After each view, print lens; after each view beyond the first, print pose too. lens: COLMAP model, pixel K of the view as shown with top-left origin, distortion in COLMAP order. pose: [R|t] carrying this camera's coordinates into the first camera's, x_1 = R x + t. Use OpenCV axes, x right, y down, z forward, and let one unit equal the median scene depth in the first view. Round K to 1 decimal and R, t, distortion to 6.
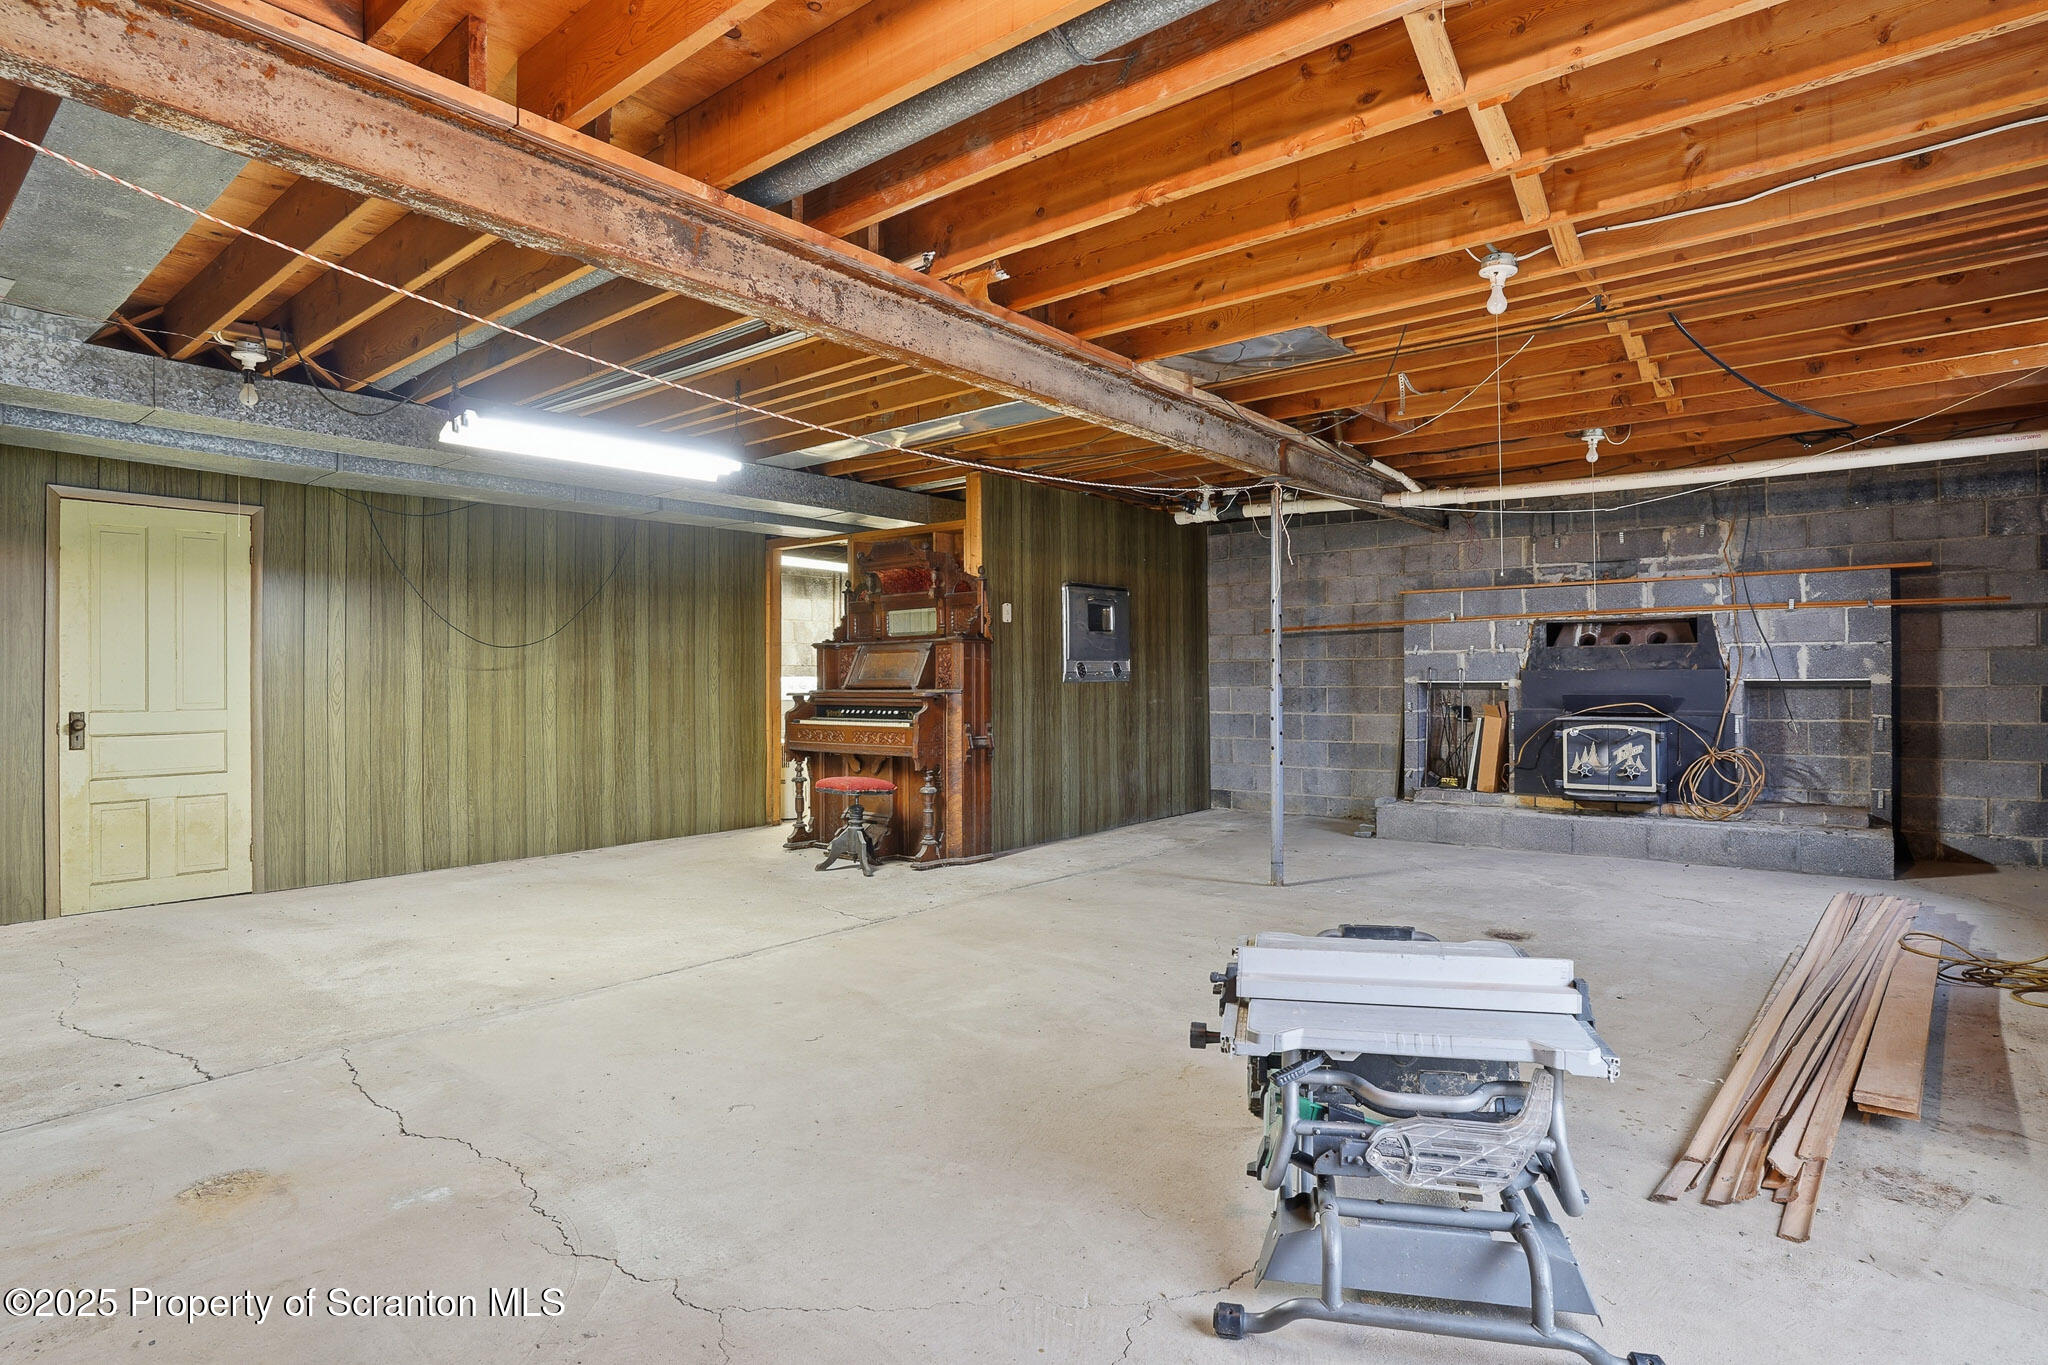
lens RADIAL K [[1004.0, 0, 1034.8], [0, 1004.0, 683.2], [0, 0, 1]] dist [-0.023420, 0.000182]
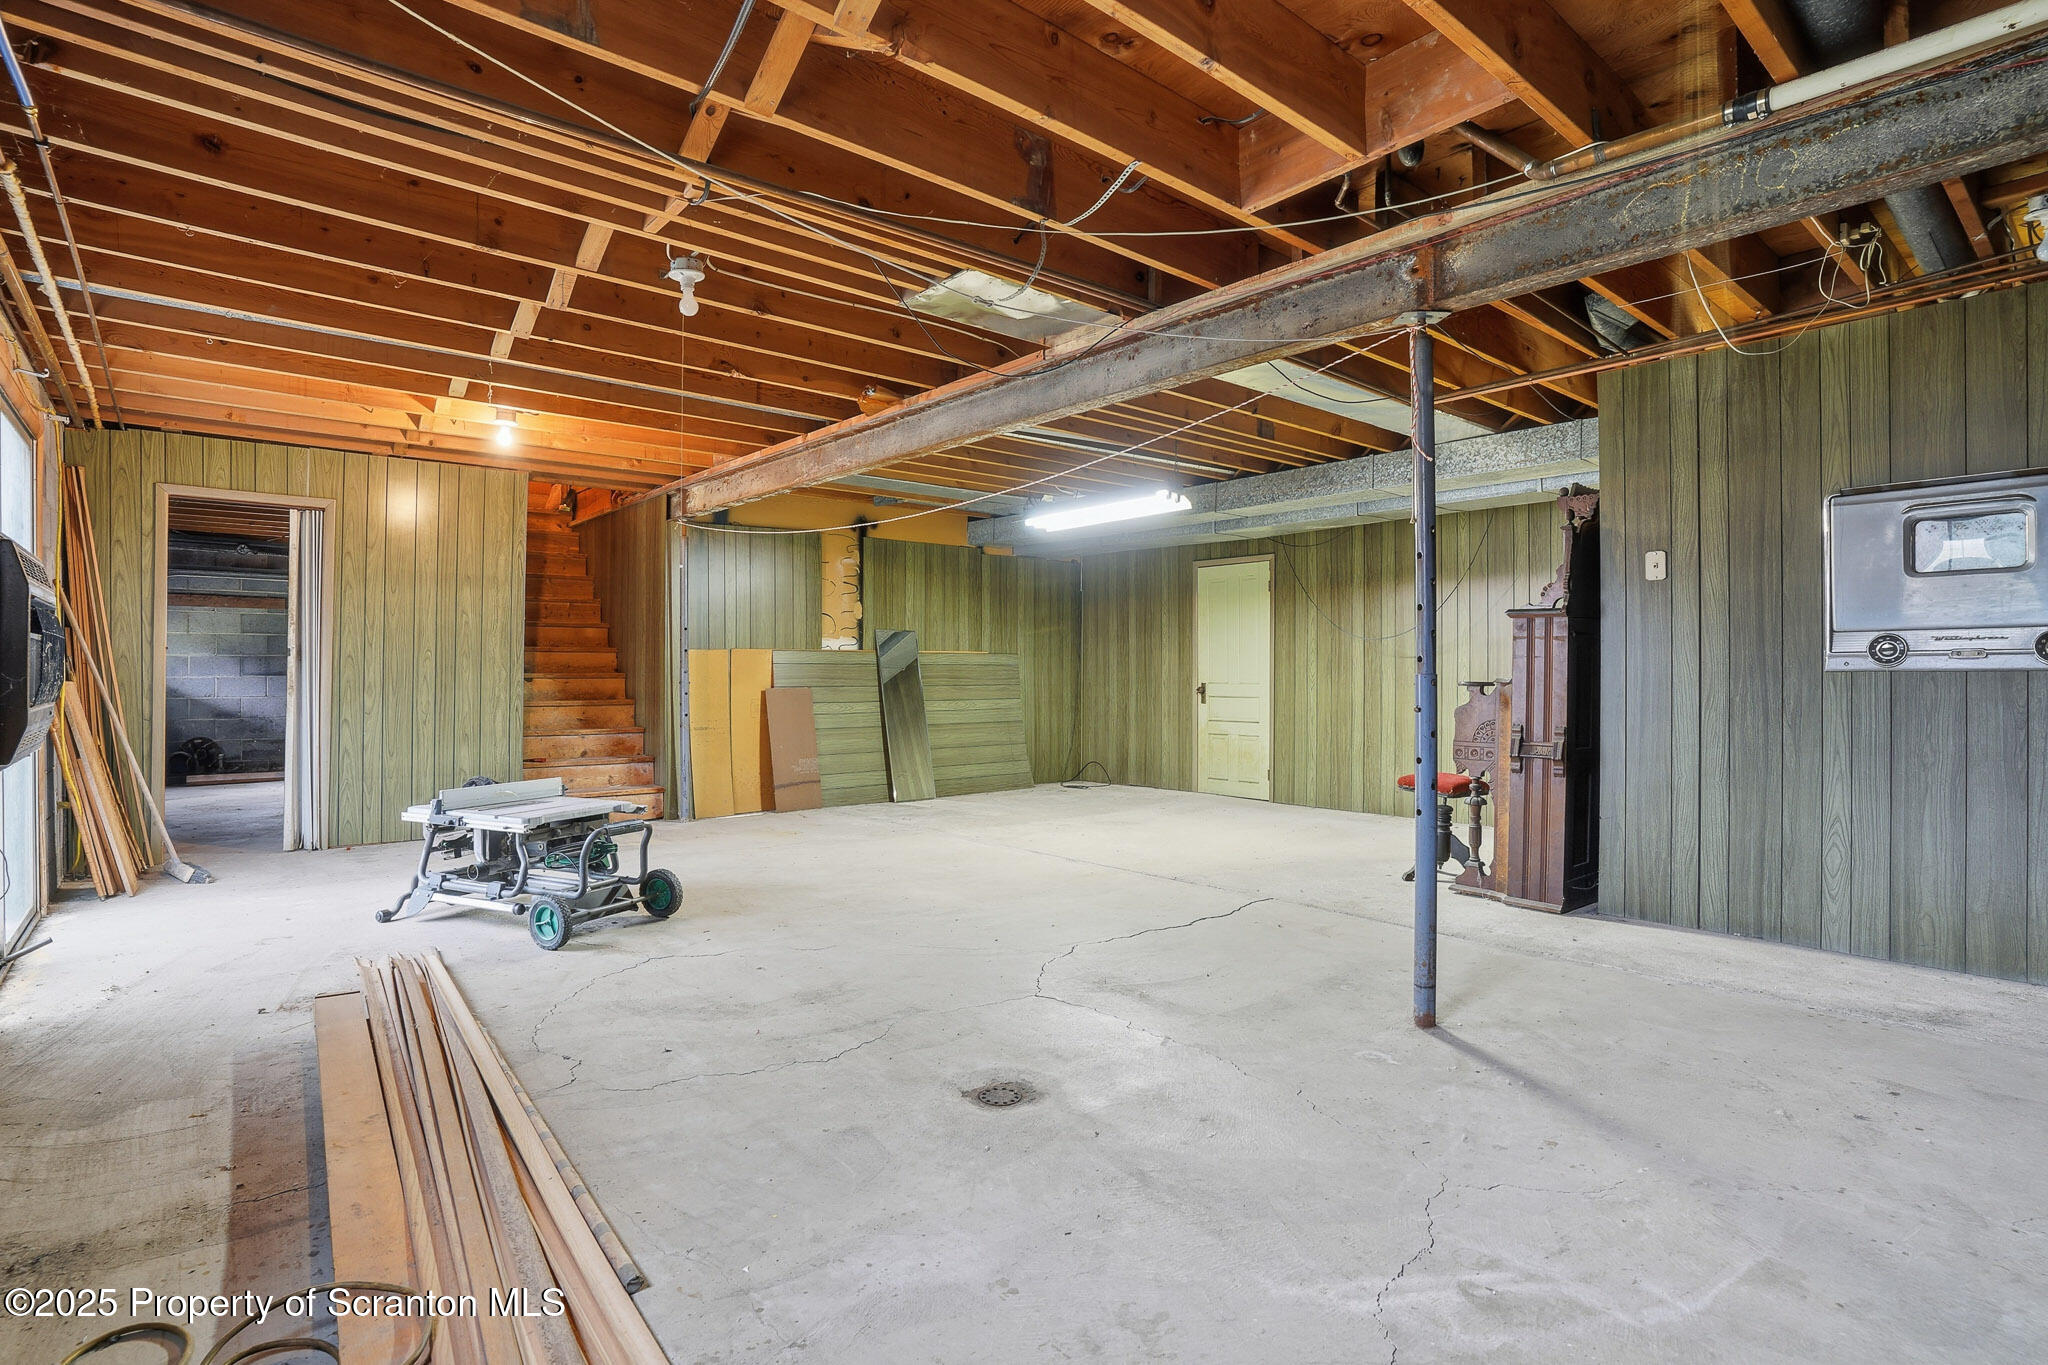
lens RADIAL K [[1004.0, 0, 1031.0], [0, 1004.0, 670.5], [0, 0, 1]] dist [-0.023420, 0.000182]
pose [[-0.170744, 0.004798, -0.985304, 0.857225], [0.001556, 0.999988, 0.004600, -0.003435], [0.985314, -0.000748, -0.170750, 0.912596]]
